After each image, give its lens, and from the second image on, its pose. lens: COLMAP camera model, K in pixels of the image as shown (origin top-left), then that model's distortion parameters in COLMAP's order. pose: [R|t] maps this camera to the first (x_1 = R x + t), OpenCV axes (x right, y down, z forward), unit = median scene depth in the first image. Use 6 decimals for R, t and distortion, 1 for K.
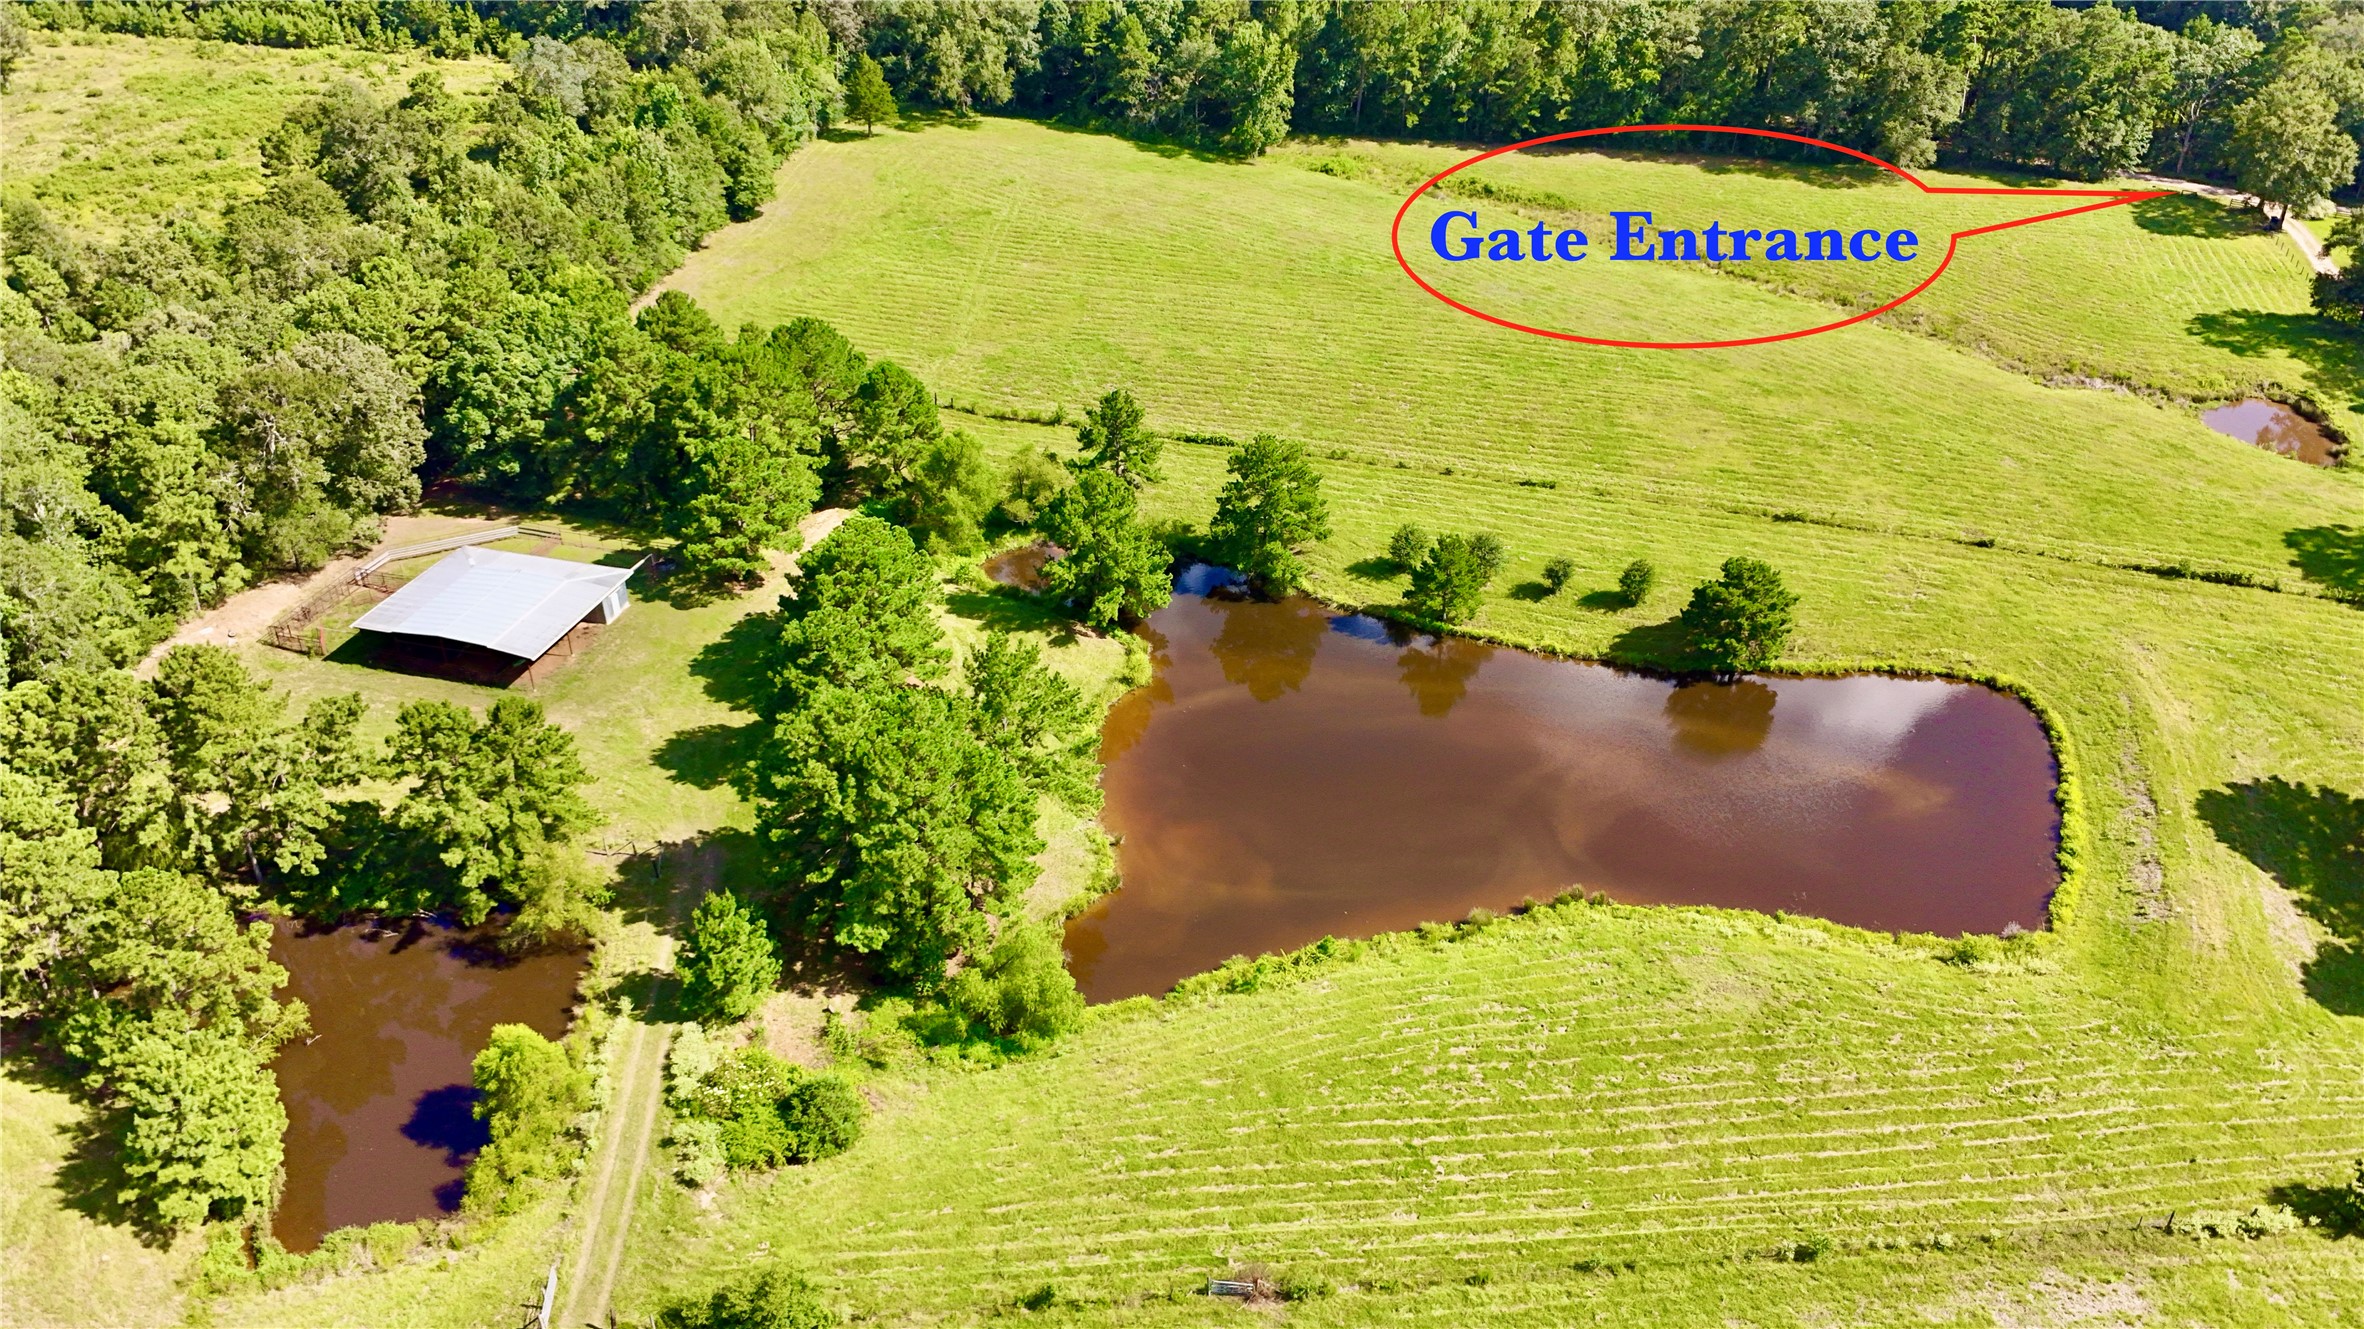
lens RADIAL K [[1652.5, 0, 1182.0], [0, 1652.5, 664.5], [0, 0, 1]] dist [-0.031793, -0.014836]
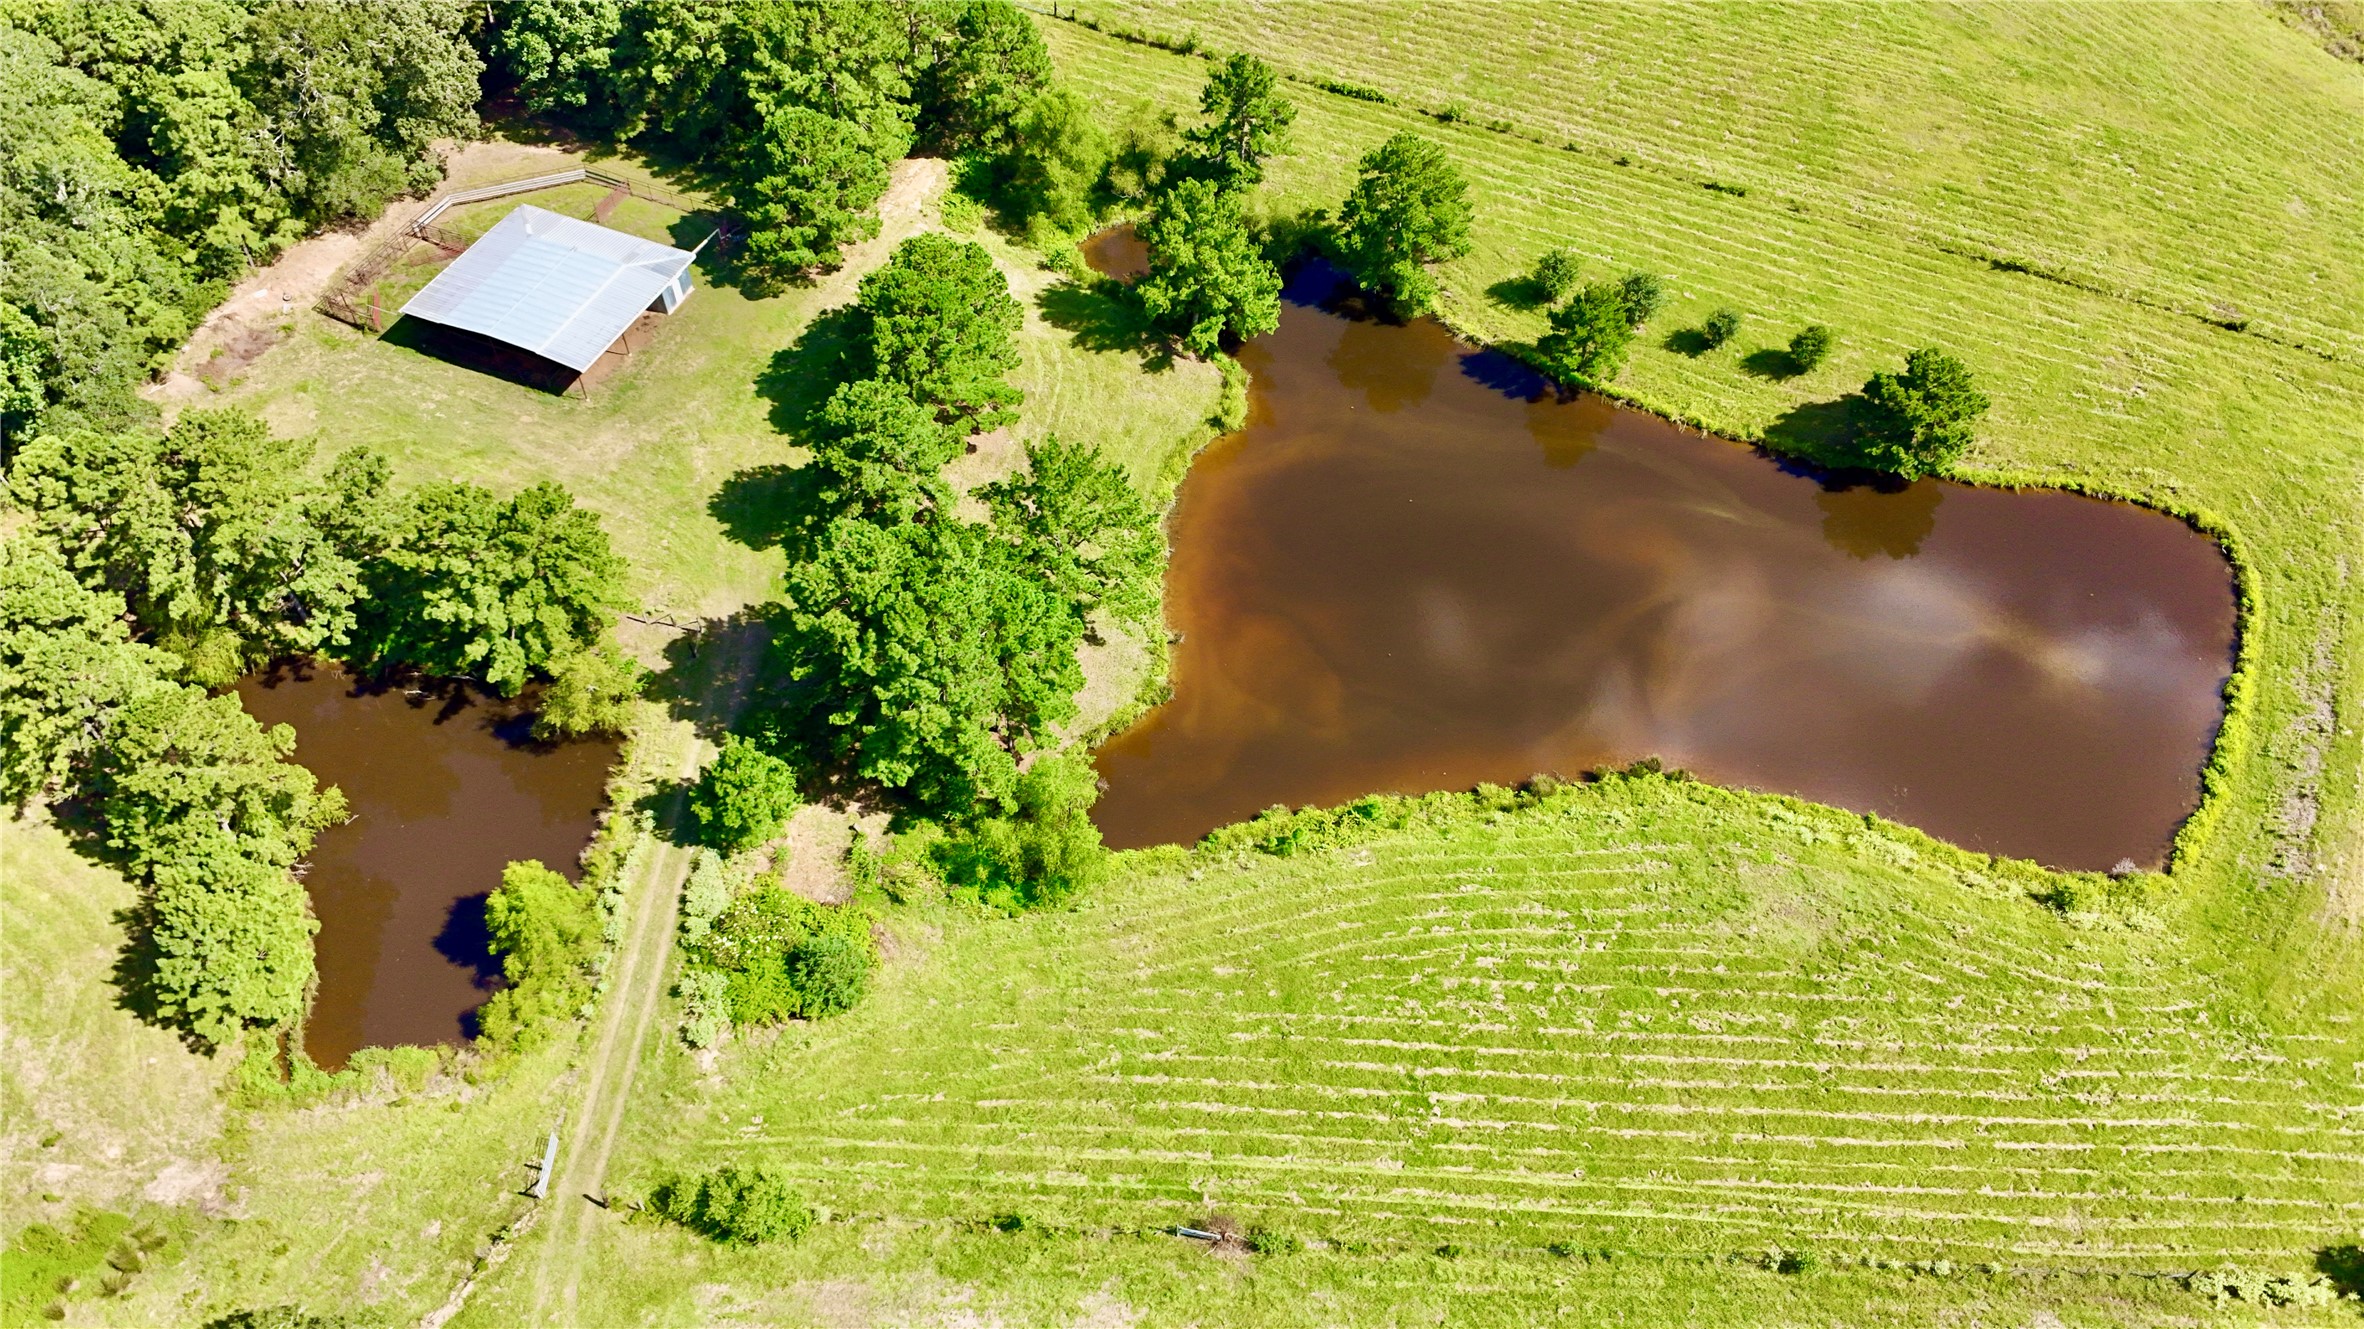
lens RADIAL K [[1646.5, 0, 1182.0], [0, 1646.5, 664.5], [0, 0, 1]] dist [-0.037185, -0.002069]
pose [[0.990647, 0.107026, -0.084643, 0.052176], [-0.073677, 0.941667, 0.328381, -0.218368], [0.114851, -0.319074, 0.940745, 0.126731]]
